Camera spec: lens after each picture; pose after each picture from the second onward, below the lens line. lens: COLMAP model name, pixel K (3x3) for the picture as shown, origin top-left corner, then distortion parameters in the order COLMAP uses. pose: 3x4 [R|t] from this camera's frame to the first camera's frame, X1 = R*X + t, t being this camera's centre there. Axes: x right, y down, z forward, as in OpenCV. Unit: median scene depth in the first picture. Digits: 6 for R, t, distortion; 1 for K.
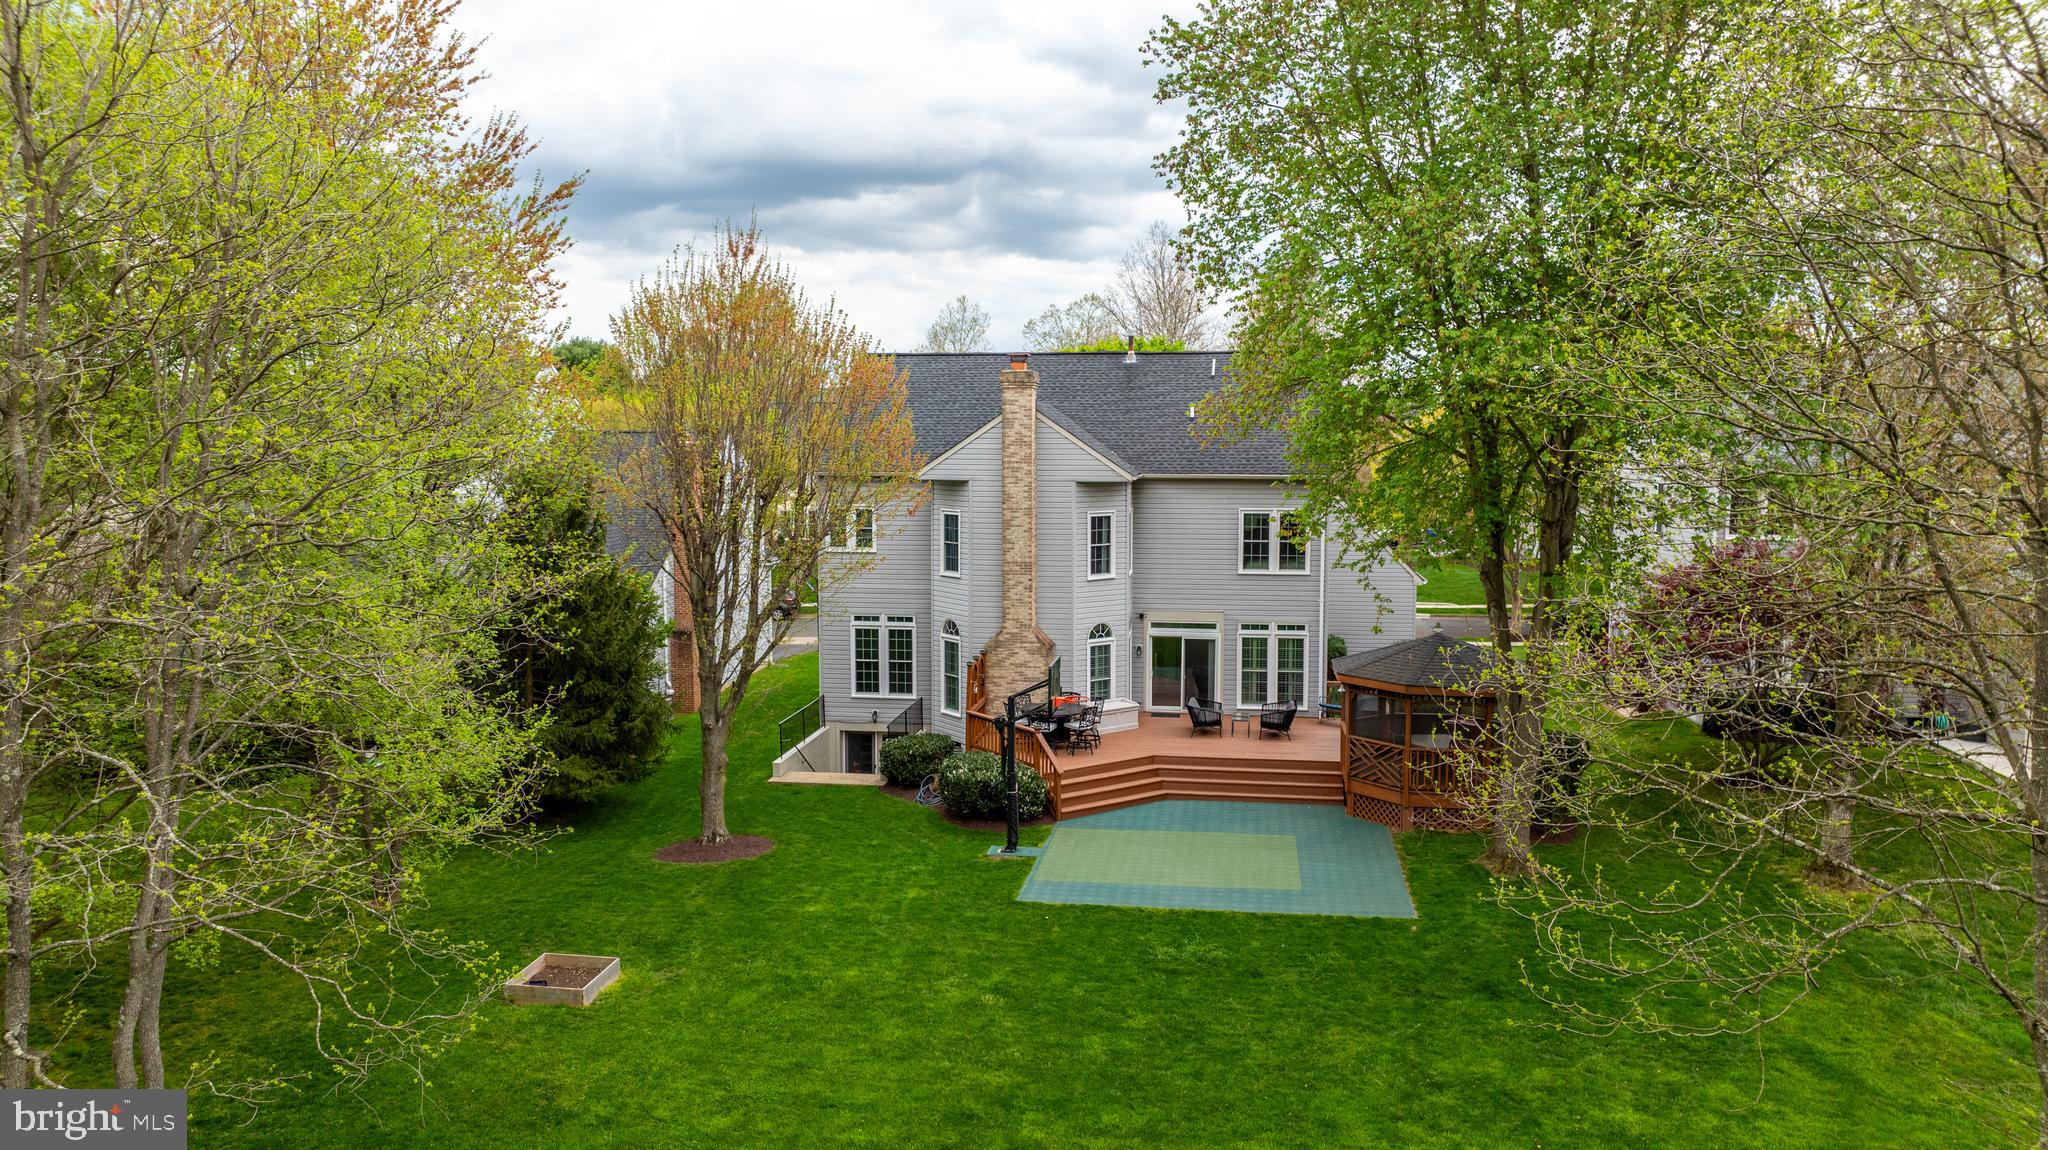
lens RADIAL K [[1445.1, 0, 1024.0], [0, 1445.1, 575.0], [0, 0, 1]] dist [-0.009947, -0.002679]
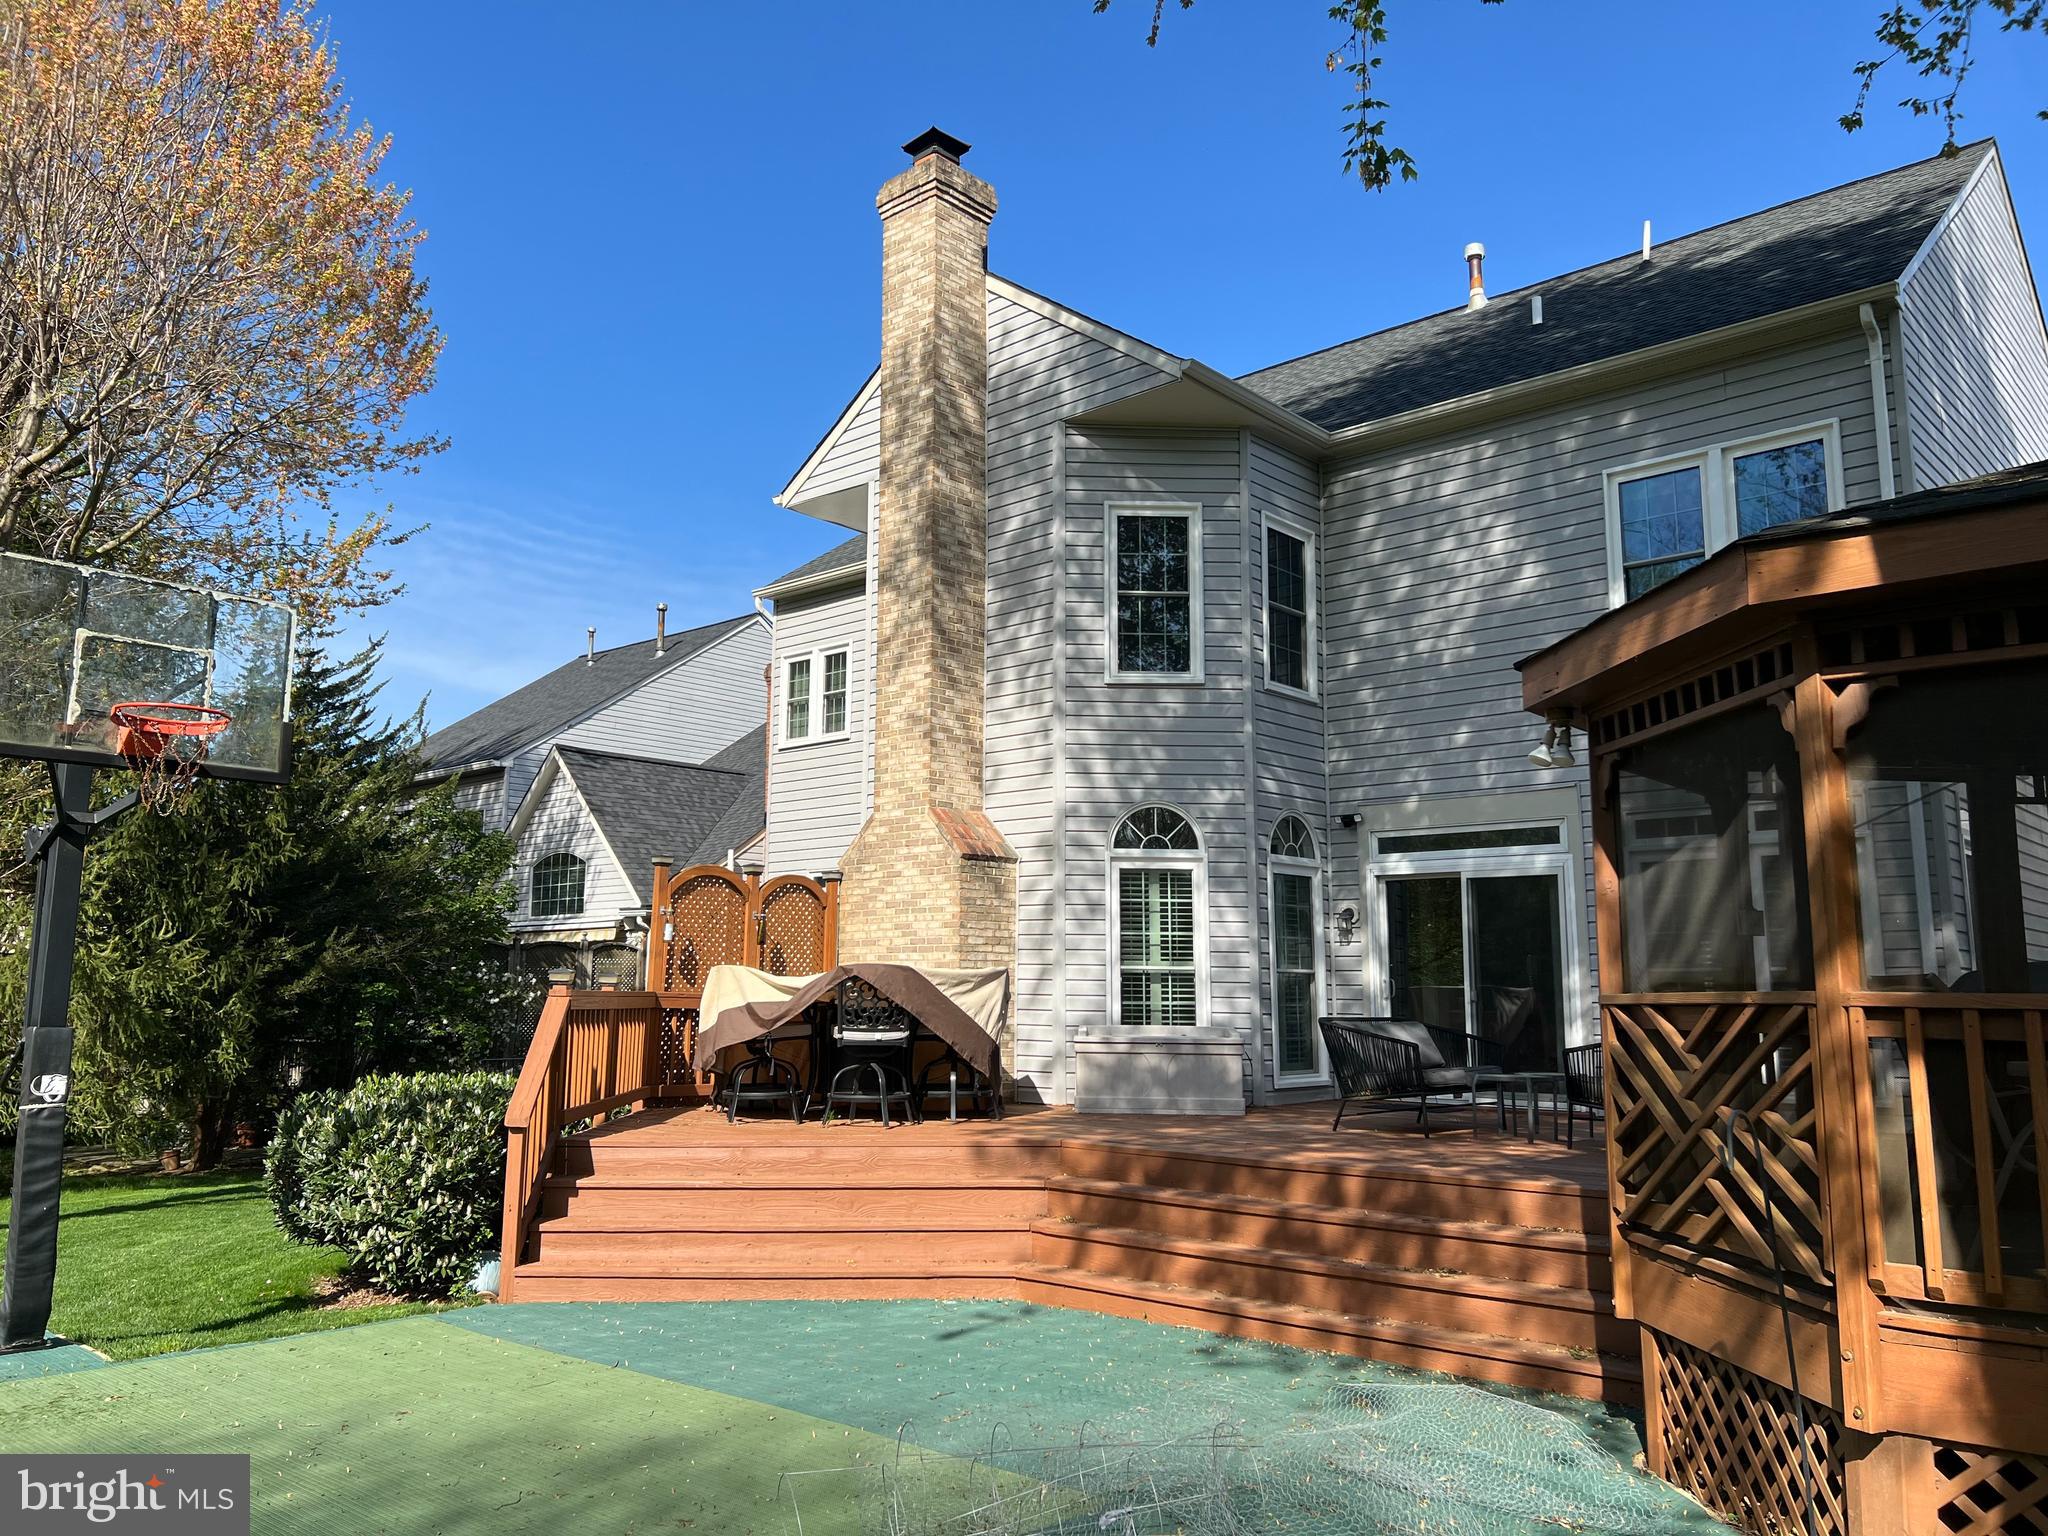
lens RADIAL K [[1546.7, 0, 1024.0], [0, 1546.7, 768.0], [0, 0, 1]] dist [0.000604, 0.000038]
pose [[0.819897, -0.085336, -0.566116, 0.242165], [-0.070097, 0.966426, -0.247199, 0.120286], [0.568204, 0.242361, 0.786388, 0.677212]]
